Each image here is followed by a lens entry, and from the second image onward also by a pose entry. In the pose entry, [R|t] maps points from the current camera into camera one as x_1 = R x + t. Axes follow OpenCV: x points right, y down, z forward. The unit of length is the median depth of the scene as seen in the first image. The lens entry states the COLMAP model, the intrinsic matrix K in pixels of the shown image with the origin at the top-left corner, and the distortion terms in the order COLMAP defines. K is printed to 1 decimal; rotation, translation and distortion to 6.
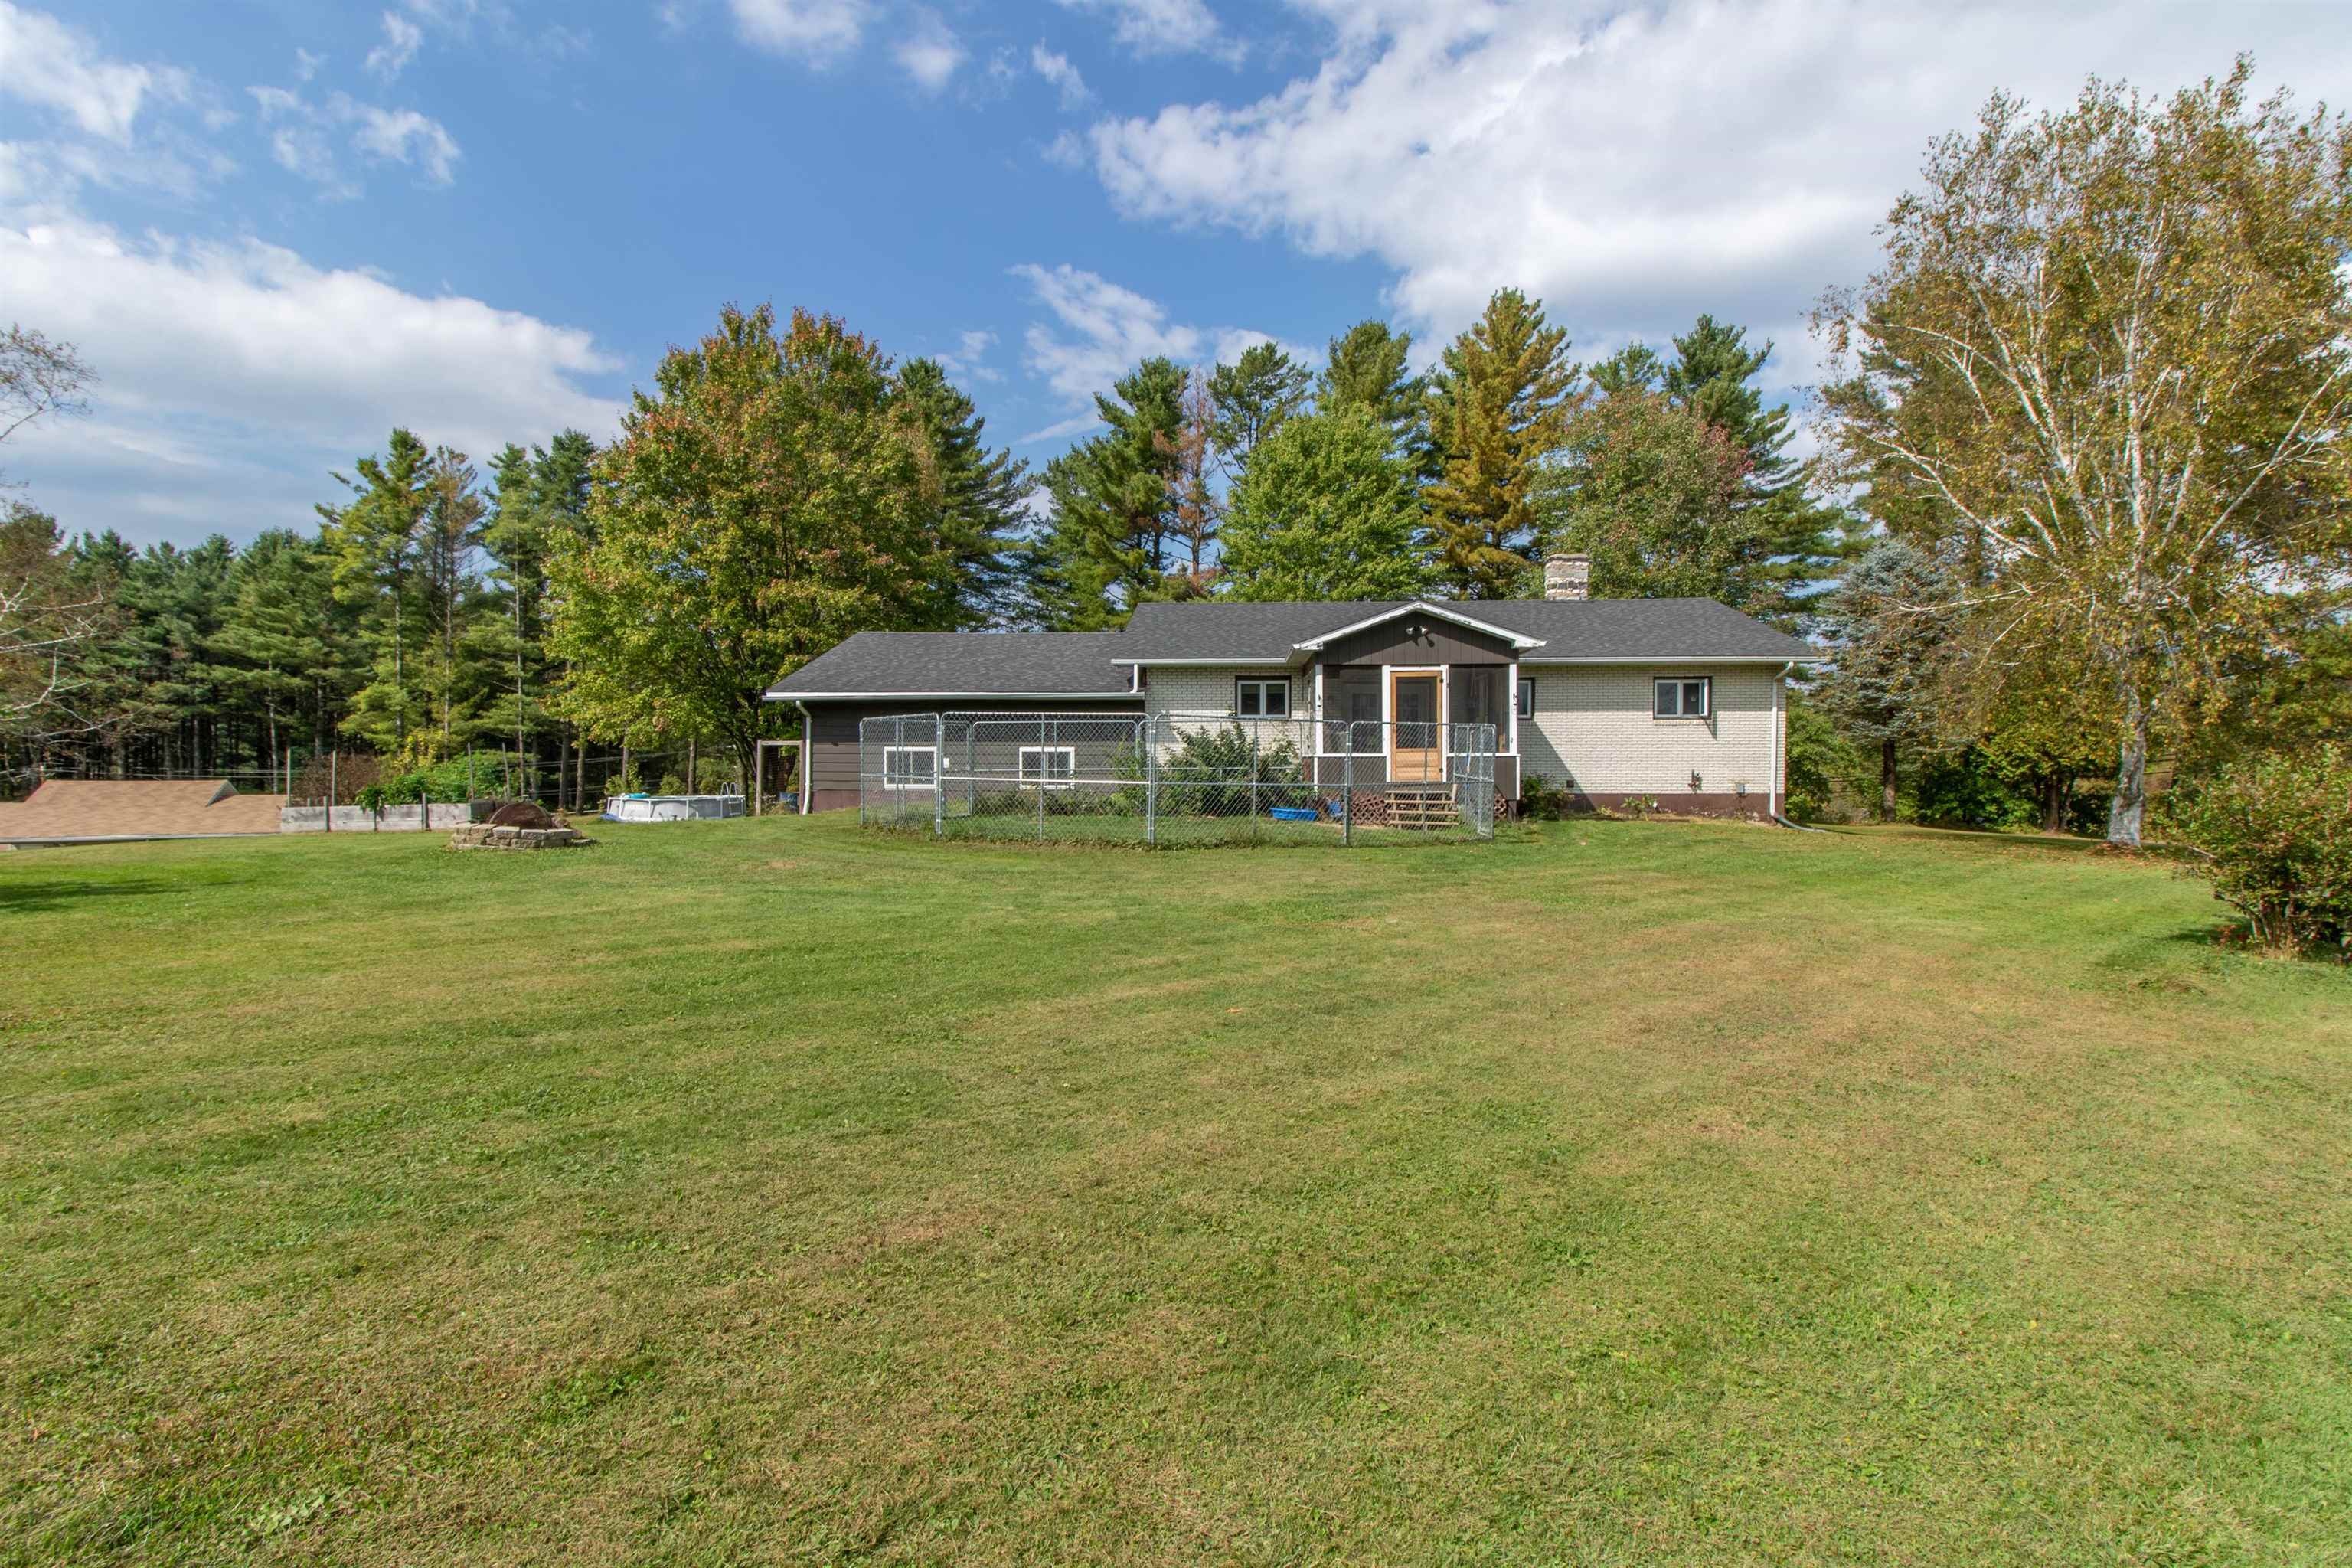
lens RADIAL K [[1080.0, 0, 1186.1], [0, 1080.0, 774.1], [0, 0, 1]] dist [0.000884, 0.000561]
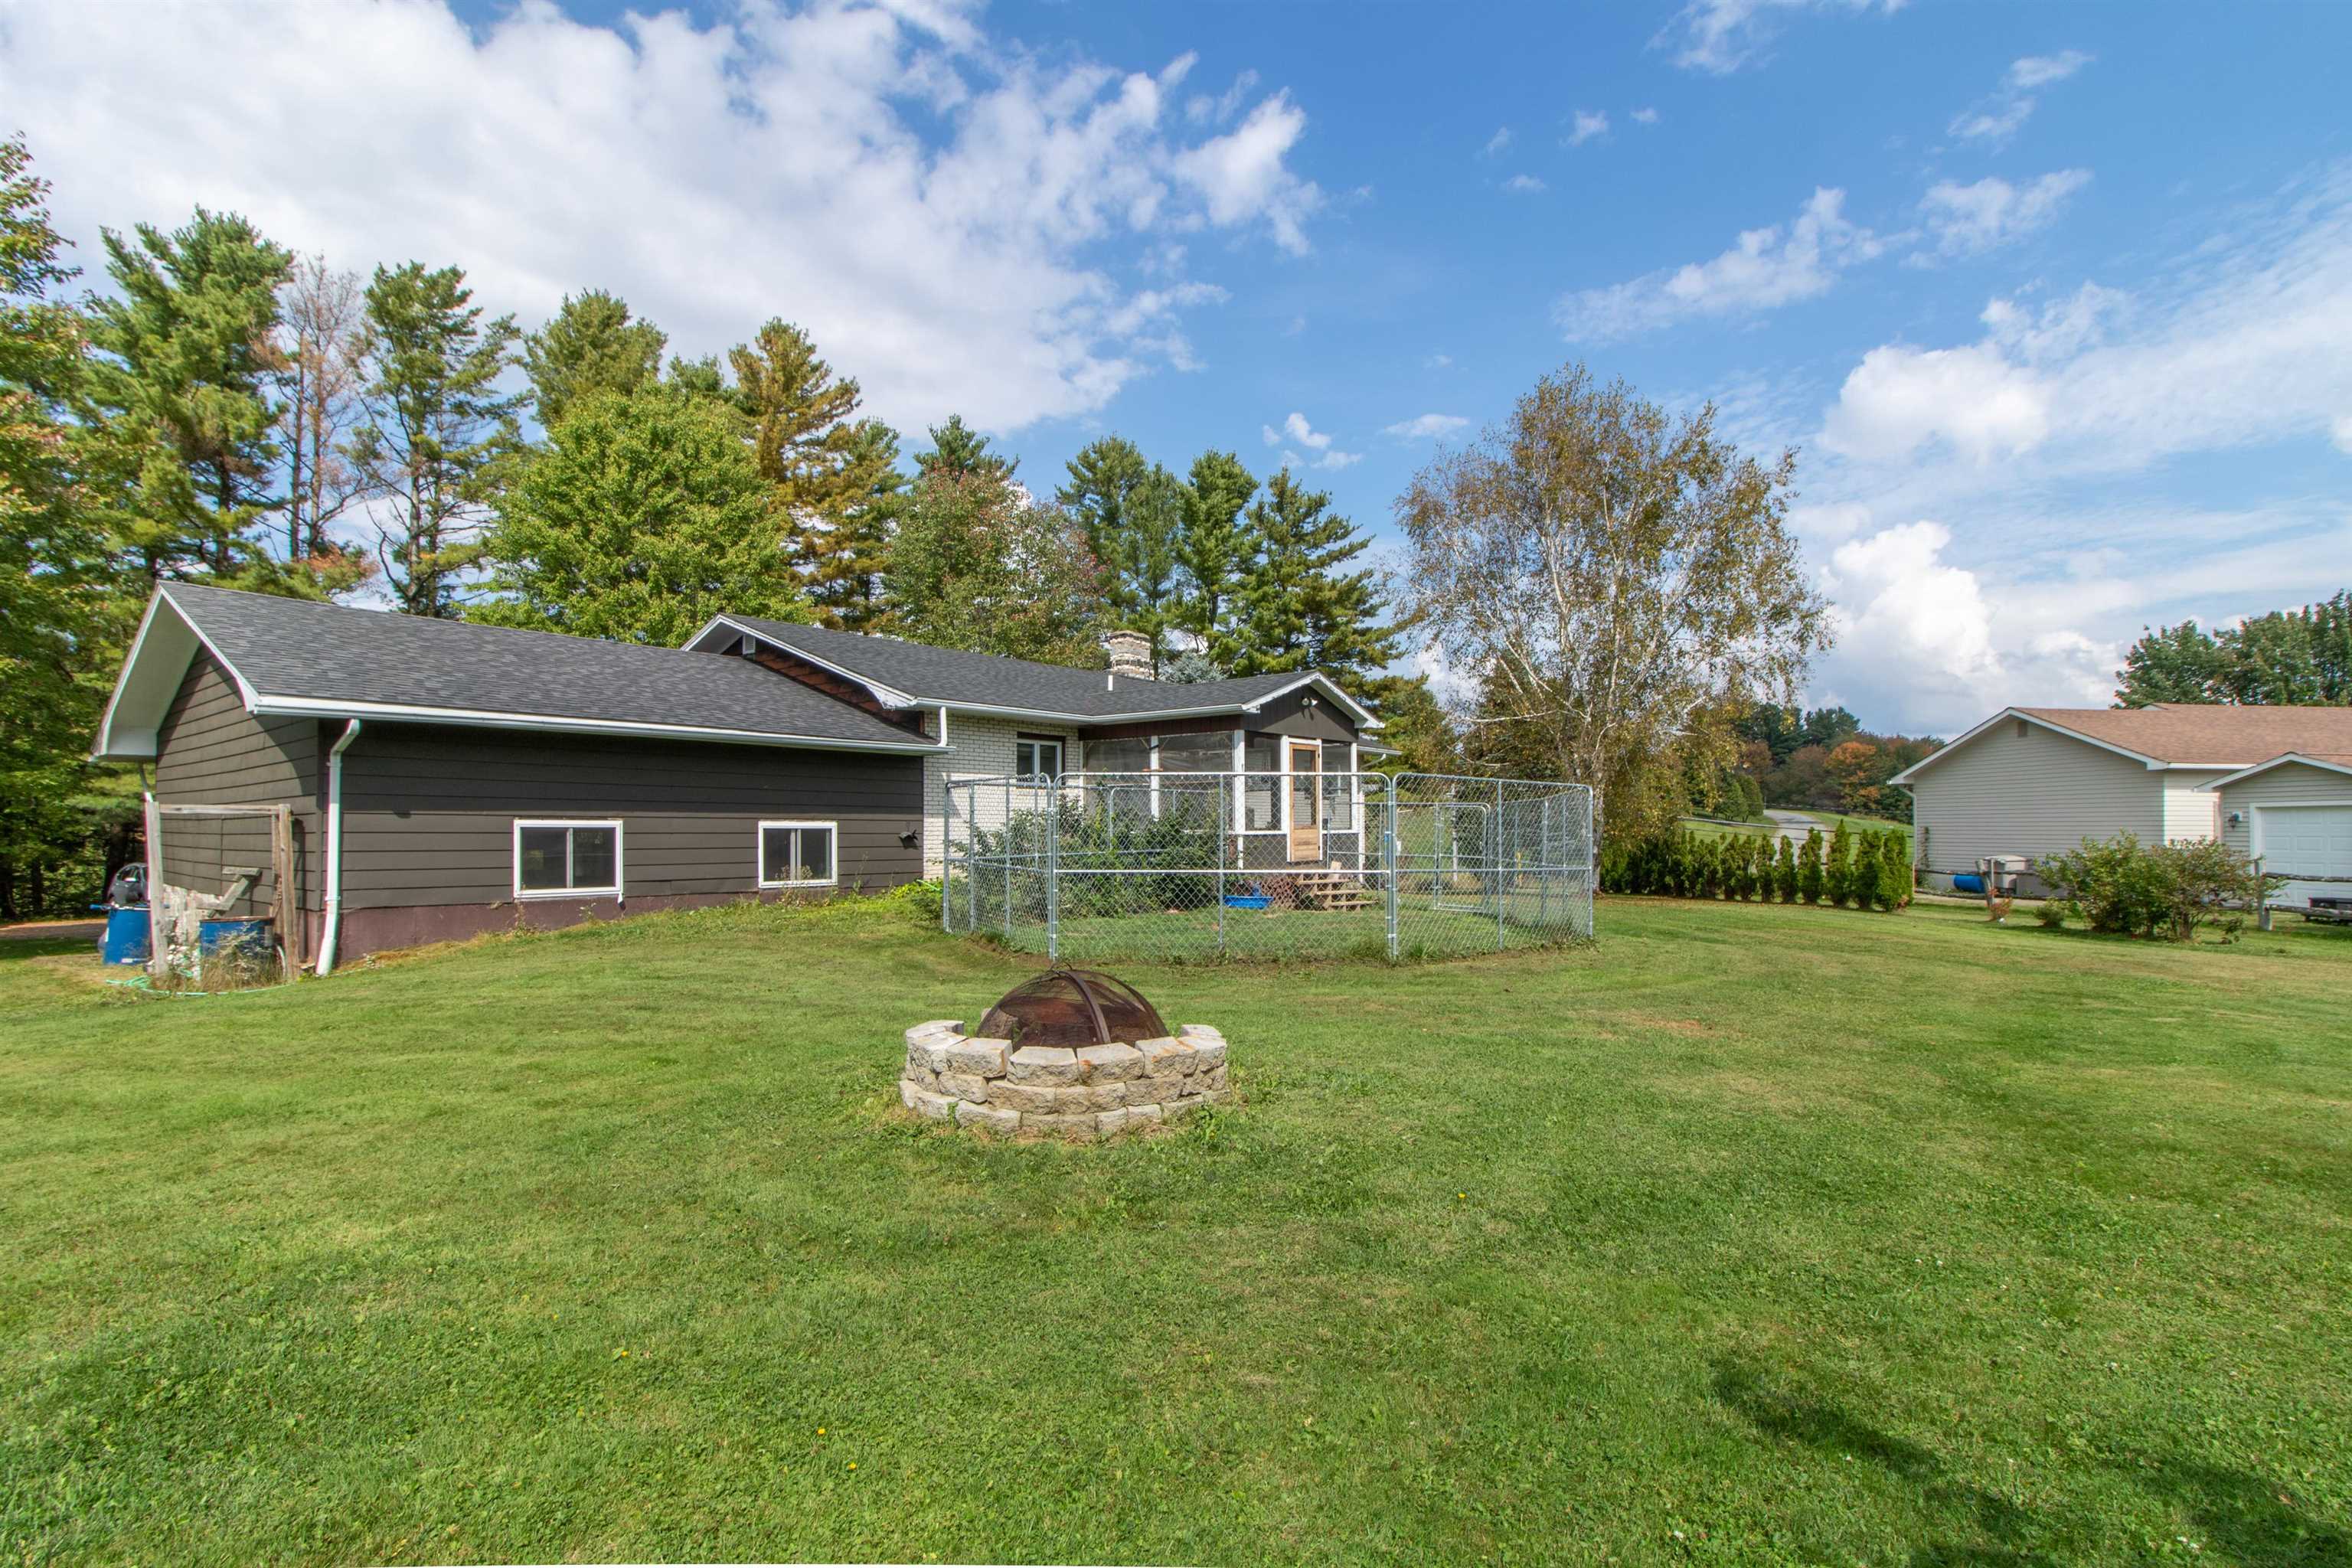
lens RADIAL K [[1103.9, 0, 1231.3], [0, 1103.9, 773.4], [0, 0, 1]] dist [0.000893, 0.001018]
pose [[0.595406, 0.039327, 0.802462, -0.517288], [0.018149, 0.997888, -0.062371, -0.007814], [-0.803220, 0.051700, 0.593435, 0.402394]]
